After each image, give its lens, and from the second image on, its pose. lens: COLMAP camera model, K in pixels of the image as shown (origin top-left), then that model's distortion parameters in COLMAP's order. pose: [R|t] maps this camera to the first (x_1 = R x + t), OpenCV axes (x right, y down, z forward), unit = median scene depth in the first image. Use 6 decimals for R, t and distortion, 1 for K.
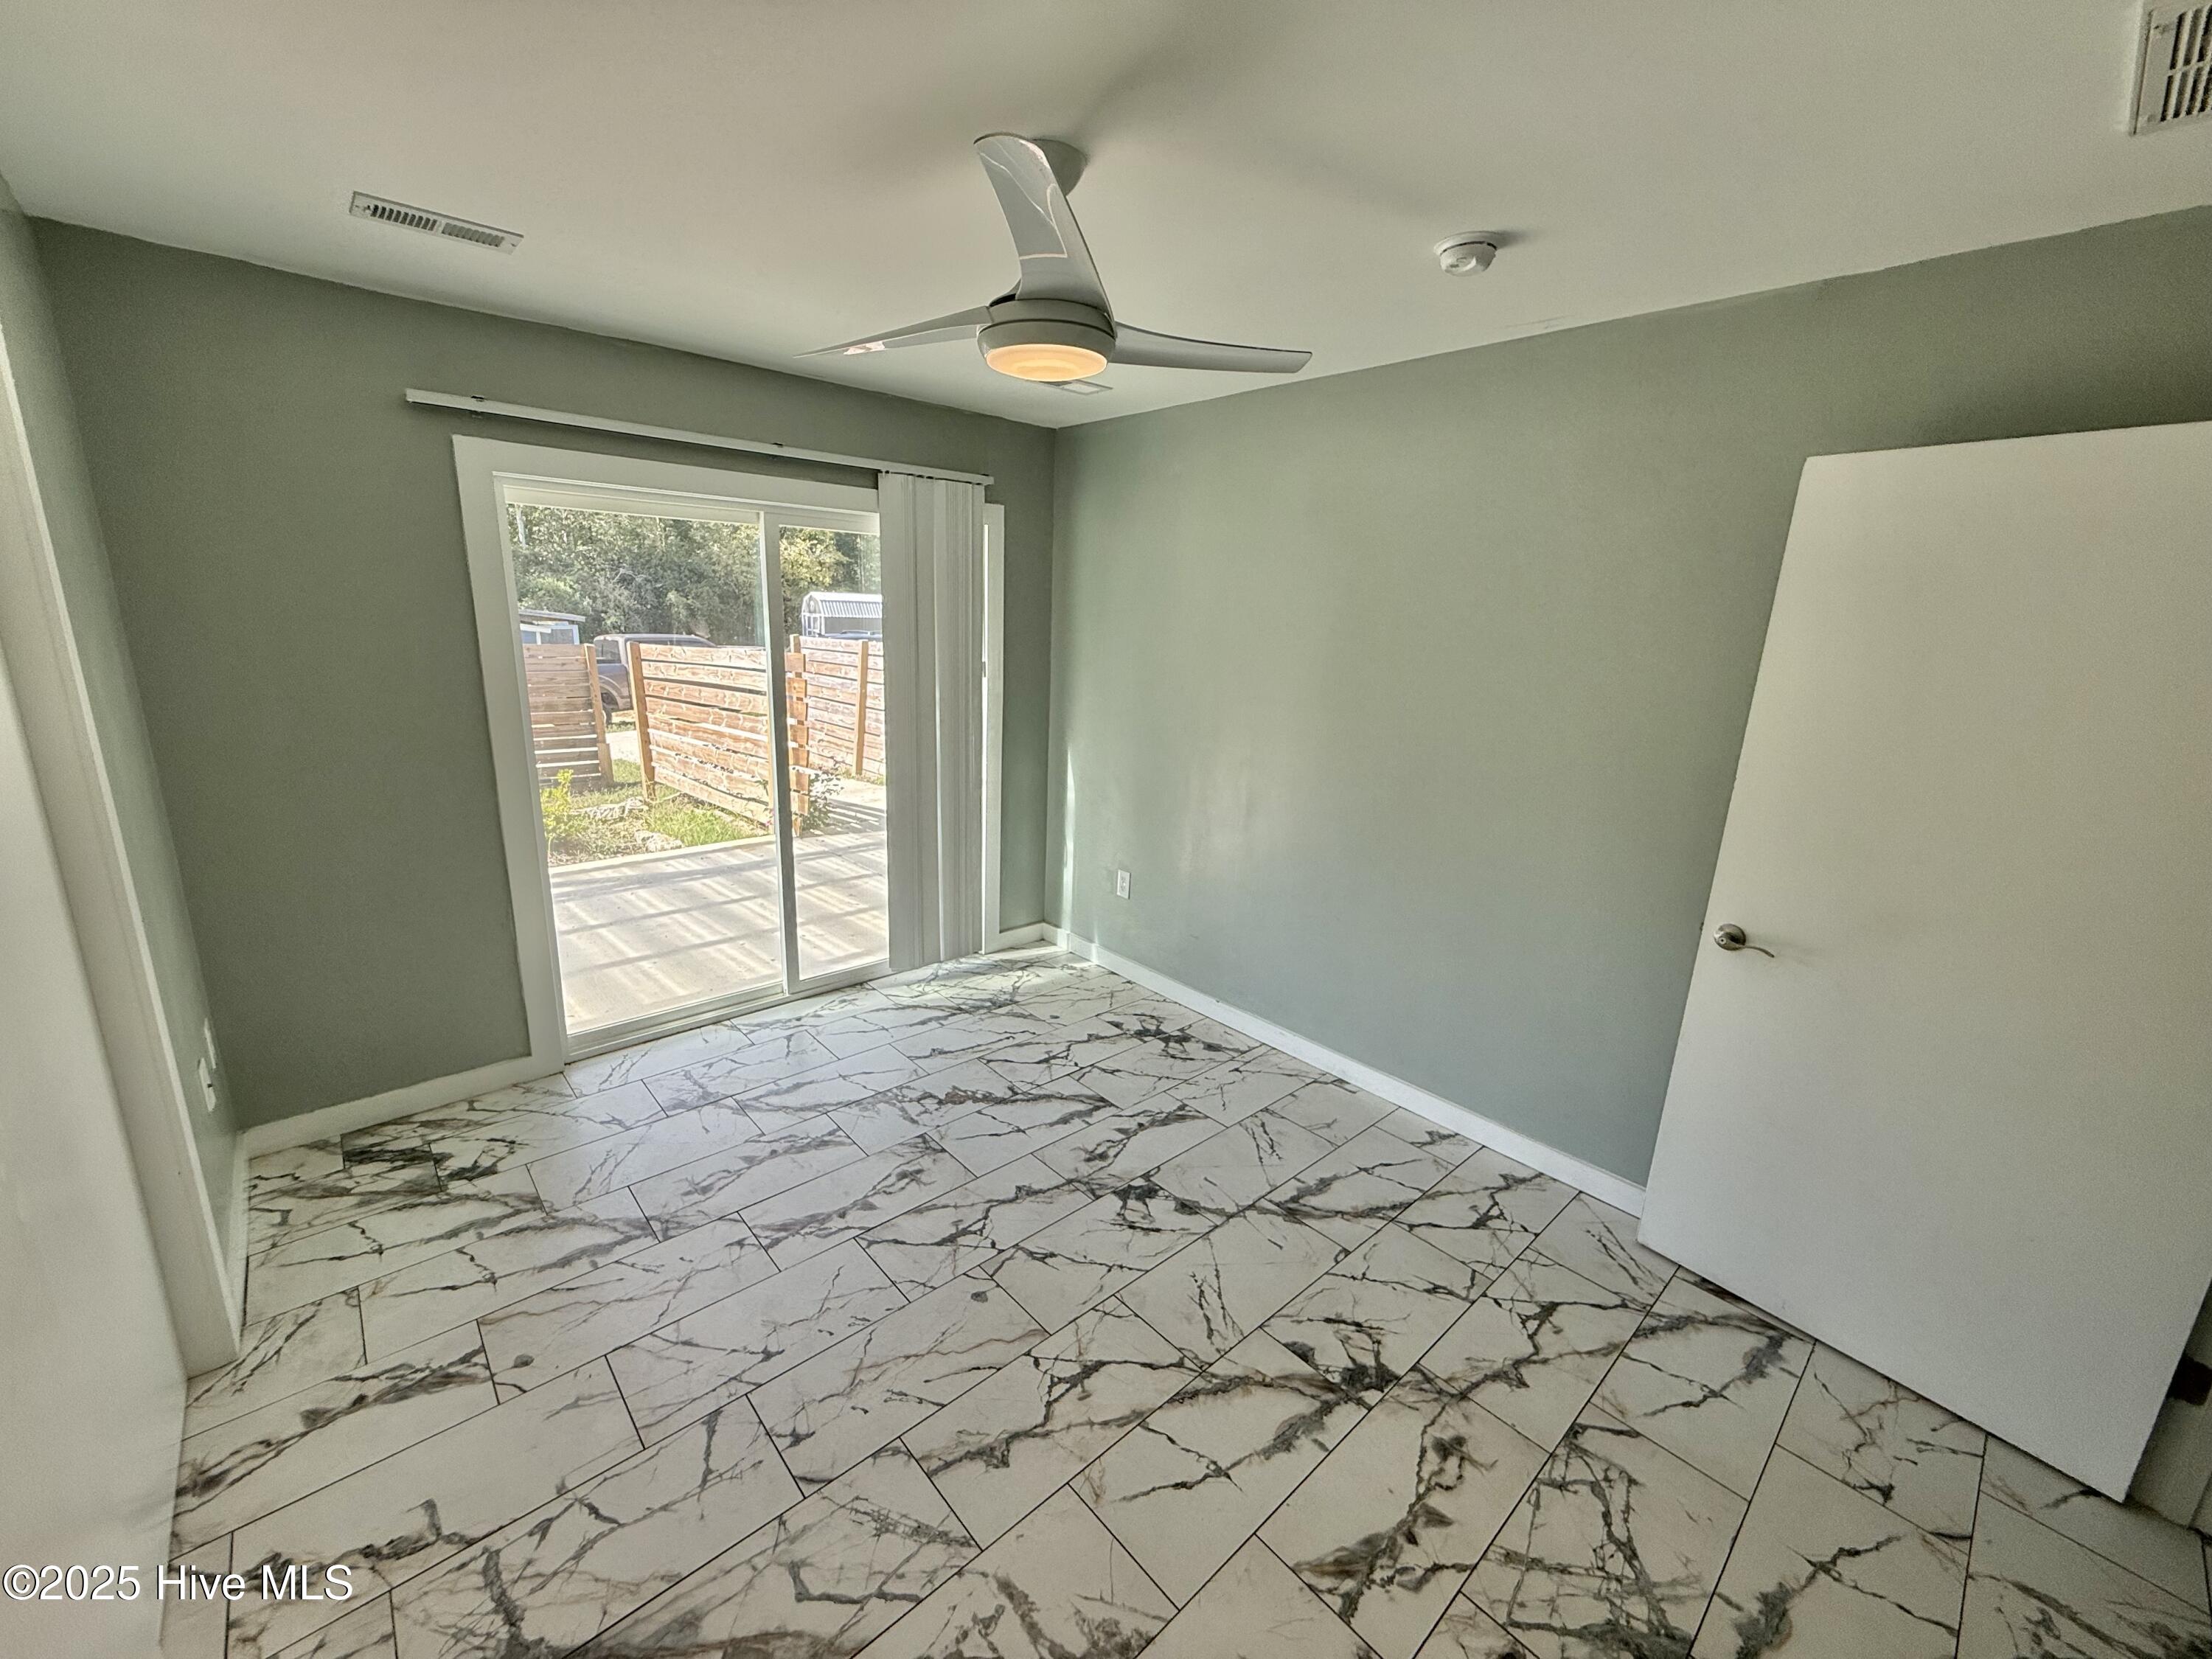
lens RADIAL K [[878.0, 0, 1106.0], [0, 878.0, 829.5], [0, 0, 1]] dist [-0.000269, 0.000188]
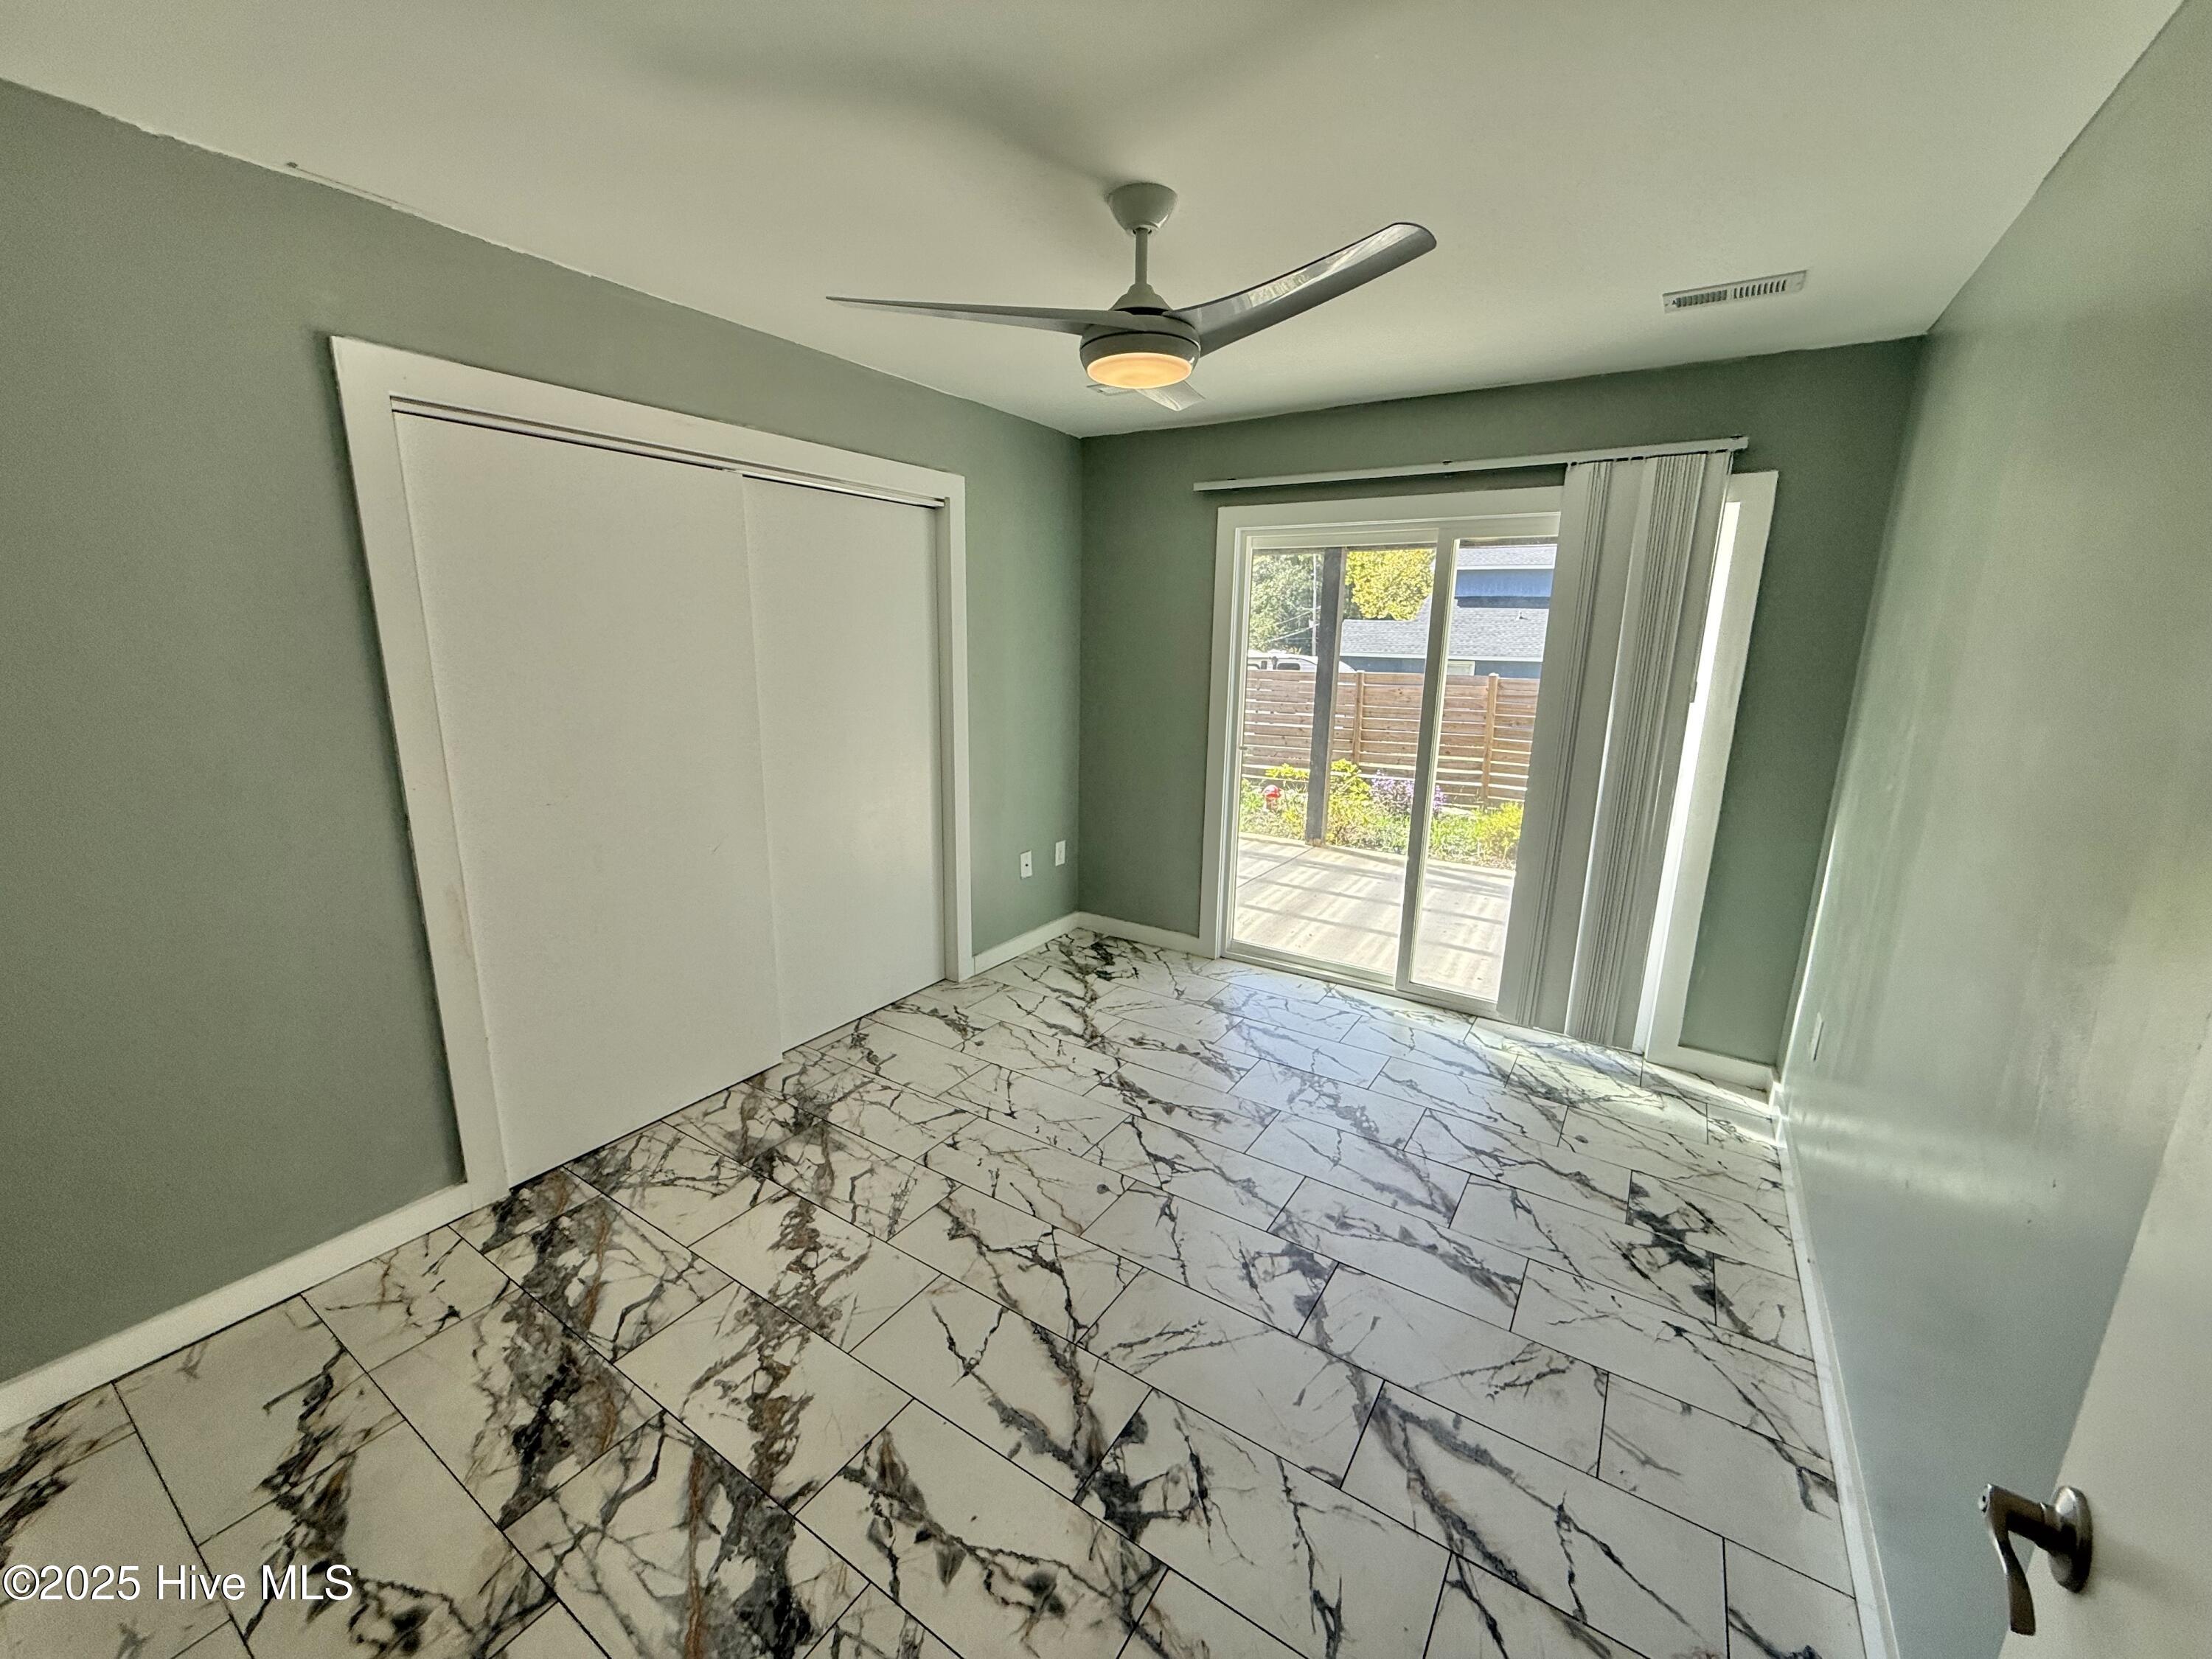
lens RADIAL K [[888.4, 0, 1106.0], [0, 888.4, 829.5], [0, 0, 1]] dist [0.000259, 0.000331]
pose [[0.253898, 0.181423, -0.950064, 0.813316], [-0.242216, 0.962880, 0.119140, -0.057433], [0.936412, 0.199871, 0.288417, 0.529490]]
